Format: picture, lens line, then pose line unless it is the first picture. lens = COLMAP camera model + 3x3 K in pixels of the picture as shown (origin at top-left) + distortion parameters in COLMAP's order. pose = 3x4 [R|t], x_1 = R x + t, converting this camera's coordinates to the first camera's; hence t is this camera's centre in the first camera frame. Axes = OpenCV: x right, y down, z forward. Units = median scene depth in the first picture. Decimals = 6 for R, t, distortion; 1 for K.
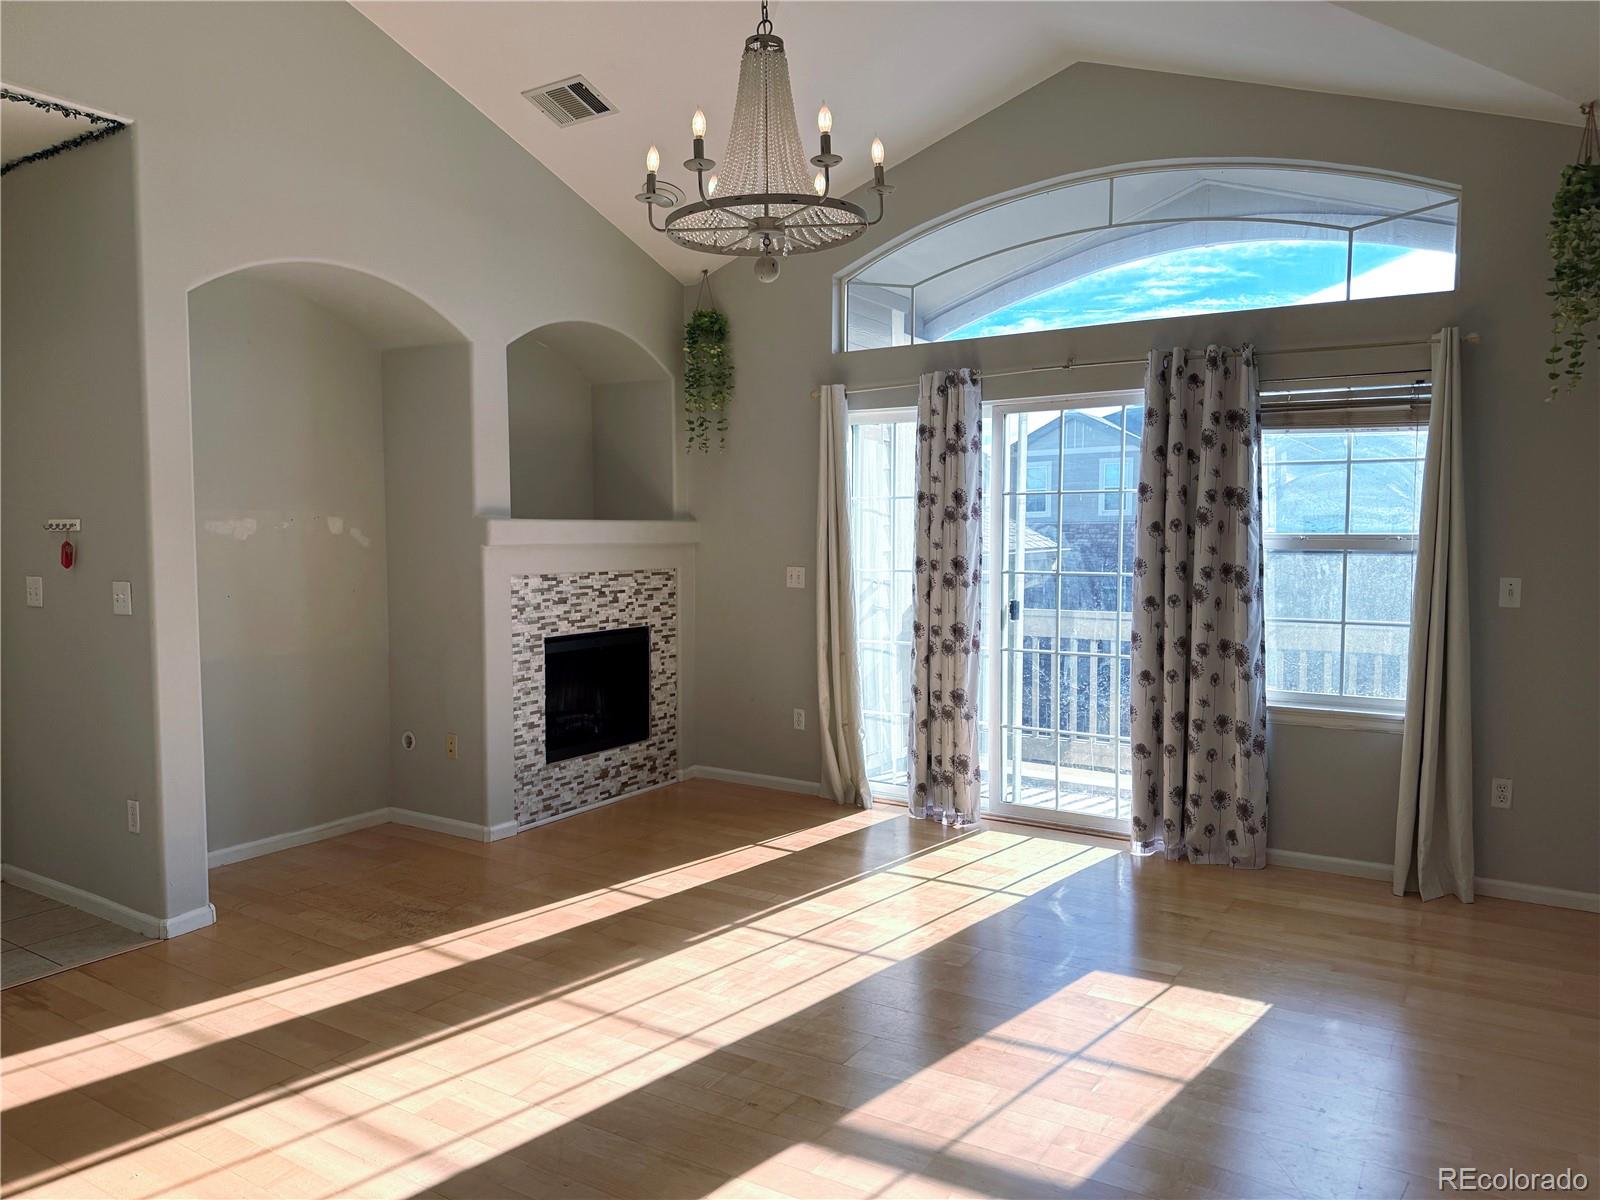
lens RADIAL K [[1123.1, 0, 800.0], [0, 1123.1, 600.0], [0, 0, 1]] dist [0.075060, -0.001819]
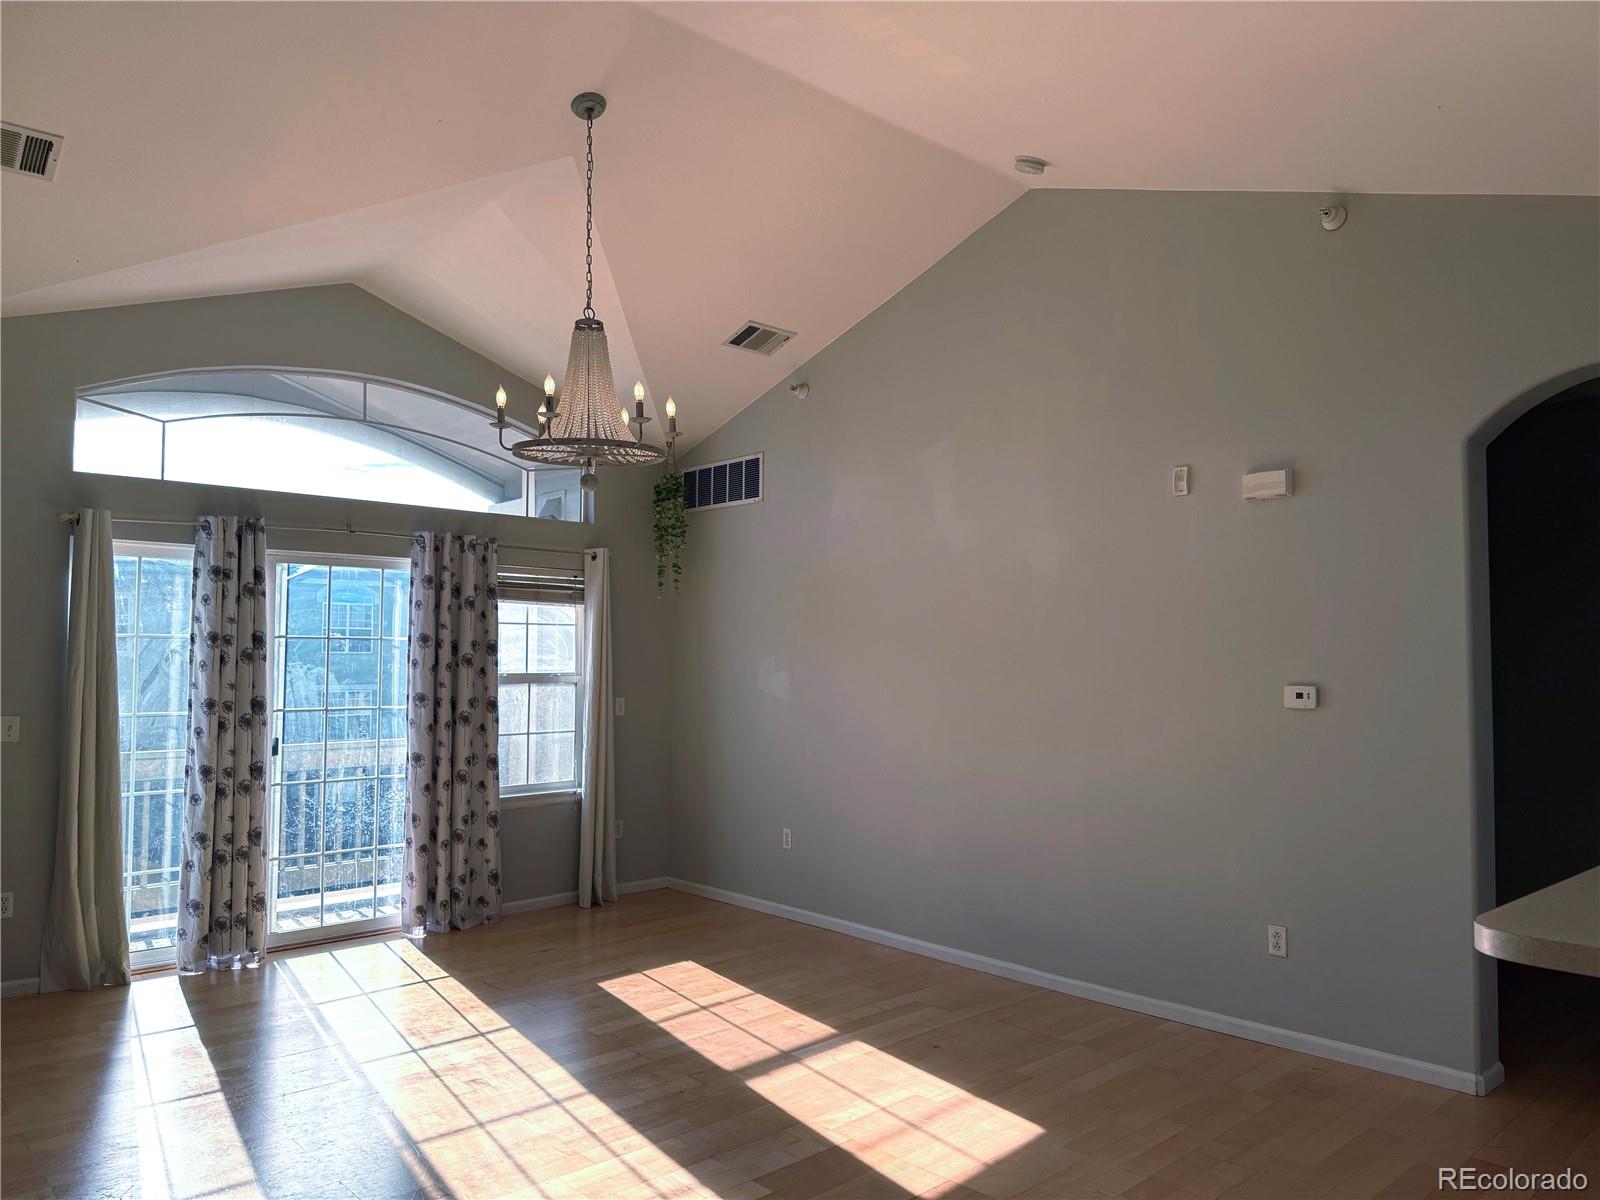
lens RADIAL K [[1127.0, 0, 800.0], [0, 1127.0, 600.0], [0, 0, 1]] dist [-0.005846, -0.004351]
pose [[0.258940, 0.054000, 0.964383, -0.799313], [0.062709, 0.995390, -0.072574, -0.022824], [-0.963856, 0.079268, 0.254360, 0.279466]]
